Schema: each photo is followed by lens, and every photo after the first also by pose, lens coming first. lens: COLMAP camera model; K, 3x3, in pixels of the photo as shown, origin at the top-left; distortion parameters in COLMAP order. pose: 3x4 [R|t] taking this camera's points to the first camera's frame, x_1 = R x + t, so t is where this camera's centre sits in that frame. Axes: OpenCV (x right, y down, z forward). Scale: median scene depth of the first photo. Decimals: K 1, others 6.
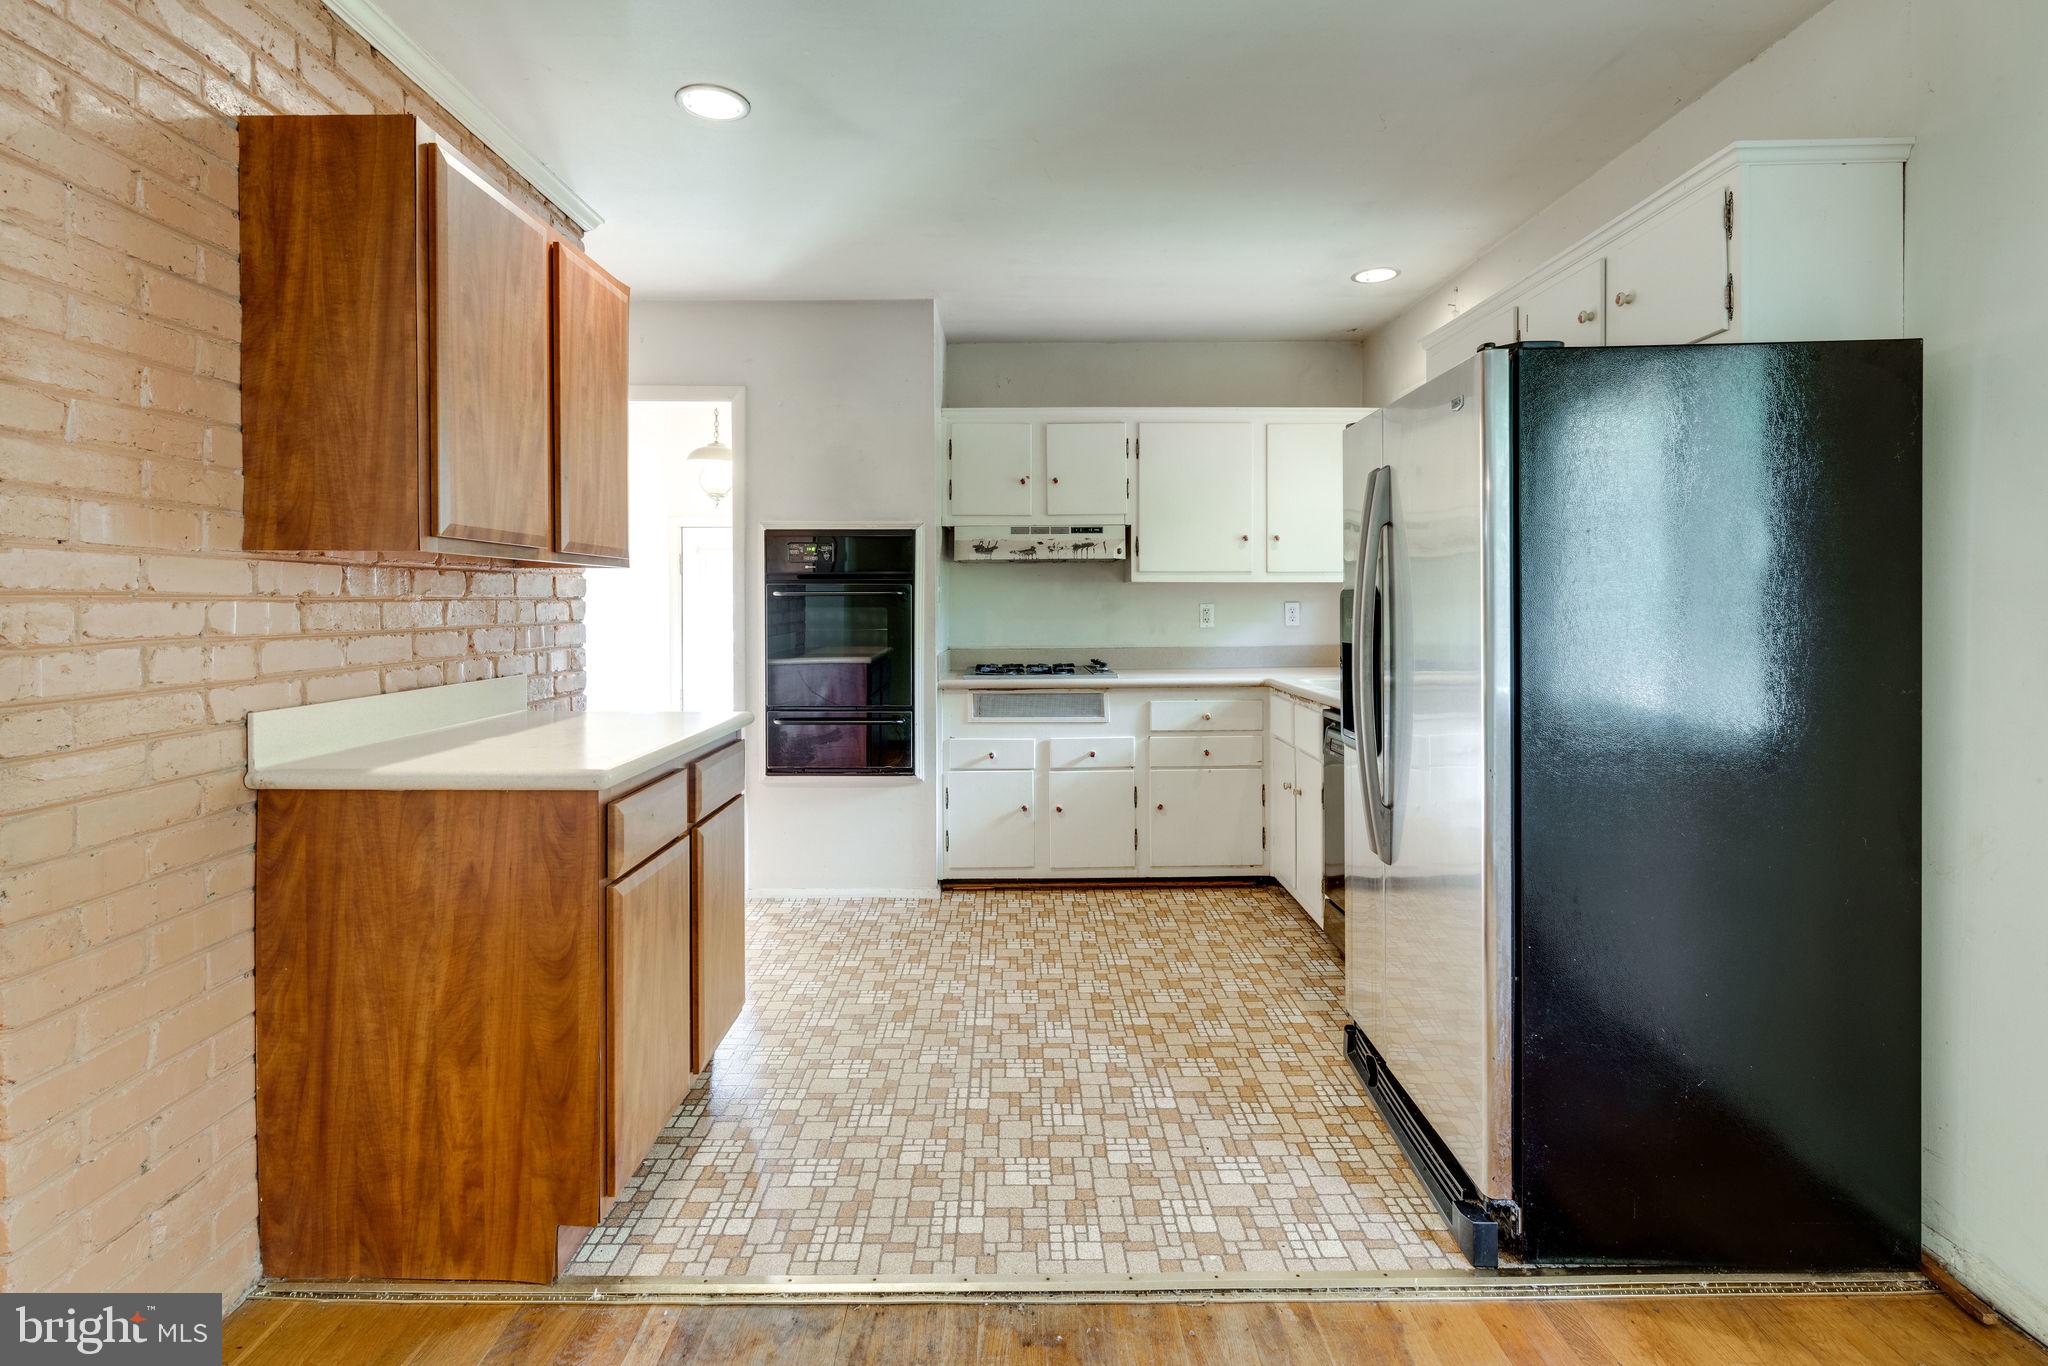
lens RADIAL K [[958.4, 0, 1011.8], [0, 958.4, 621.1], [0, 0, 1]] dist [0.001814, 0.001026]
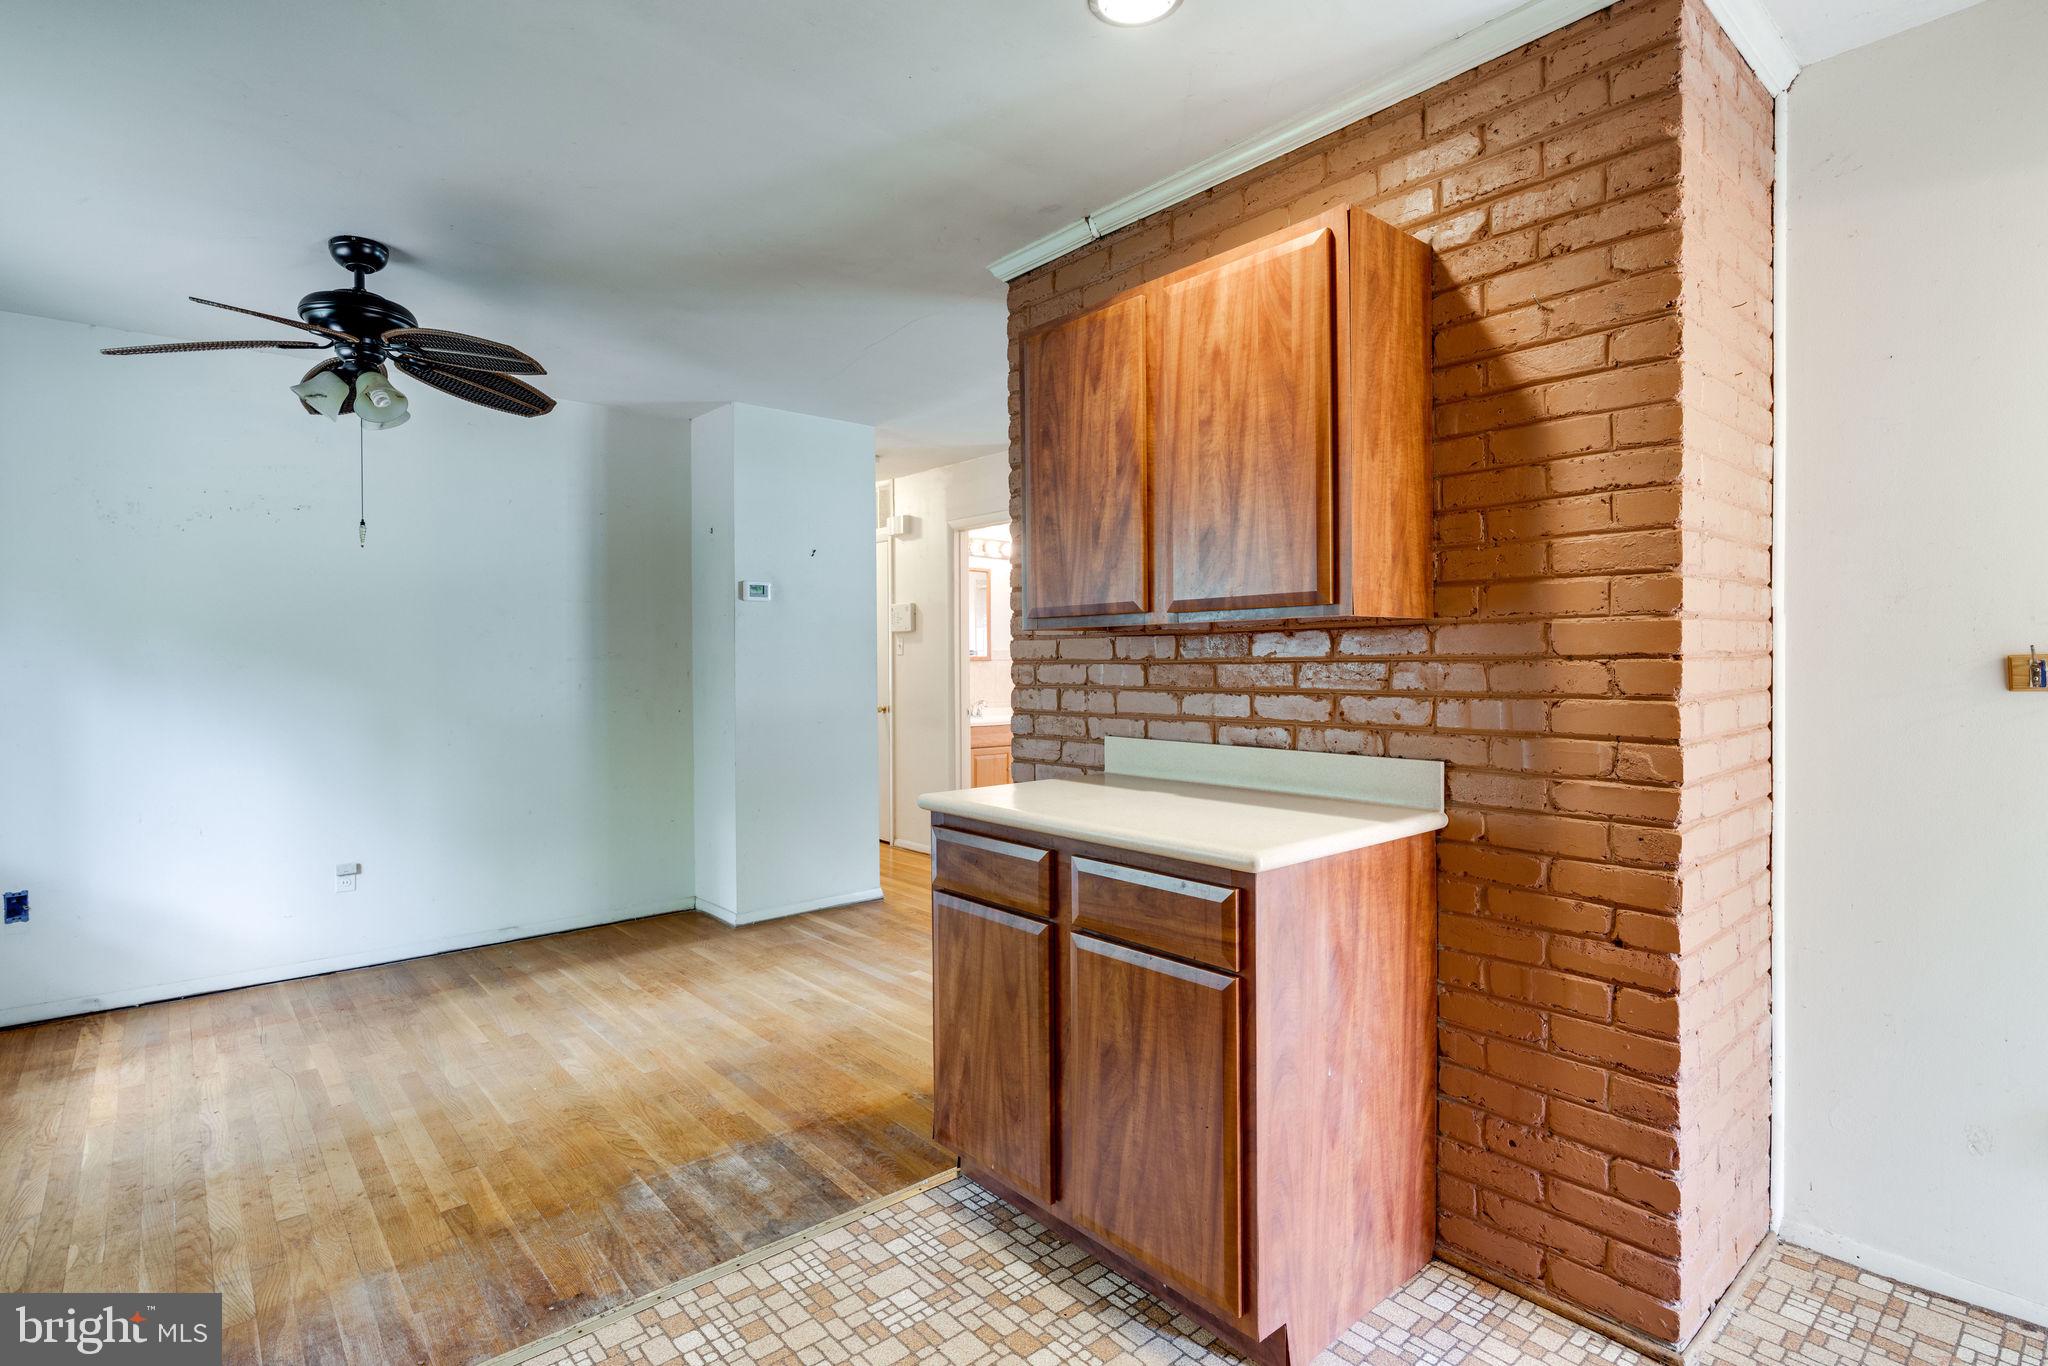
lens RADIAL K [[1016.7, 0, 1006.3], [0, 1016.7, 668.6], [0, 0, 1]] dist [-0.003573, 0.001887]
pose [[-0.767349, 0.011570, -0.641125, 0.239161], [-0.005141, 0.999694, 0.024194, -0.032372], [0.641209, 0.021861, -0.767055, 1.342068]]
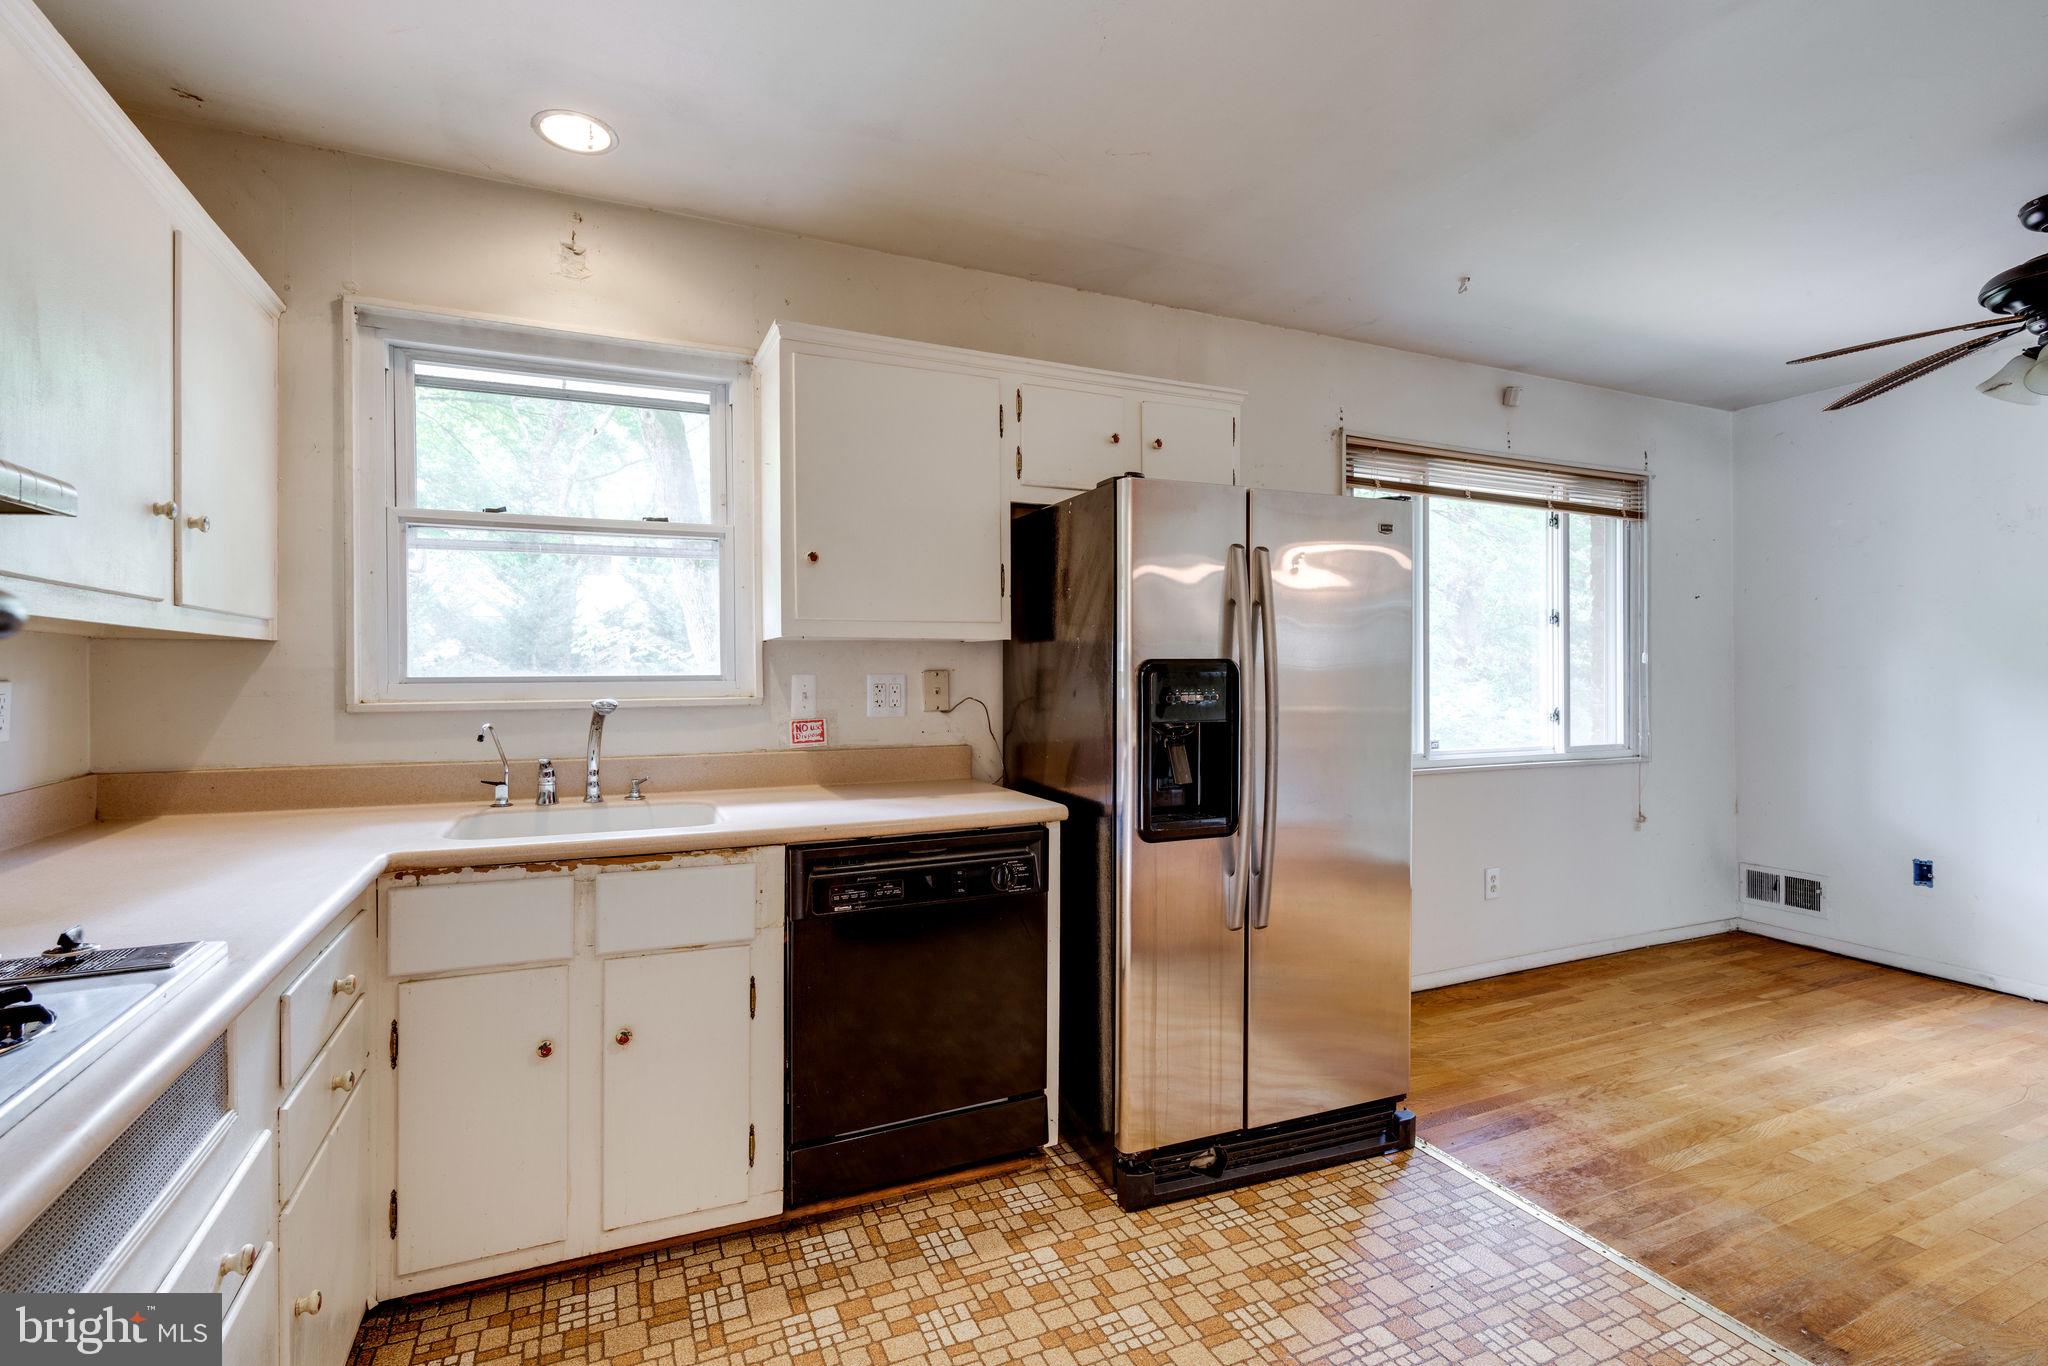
lens RADIAL K [[908.0, 0, 1015.7], [0, 908.0, 675.2], [0, 0, 1]] dist [-0.005823, 0.001713]
pose [[-0.390989, 0.001171, 0.920395, -0.332039], [0.021308, 0.999743, 0.007780, -0.027661], [-0.920149, 0.022653, -0.390913, 1.323399]]
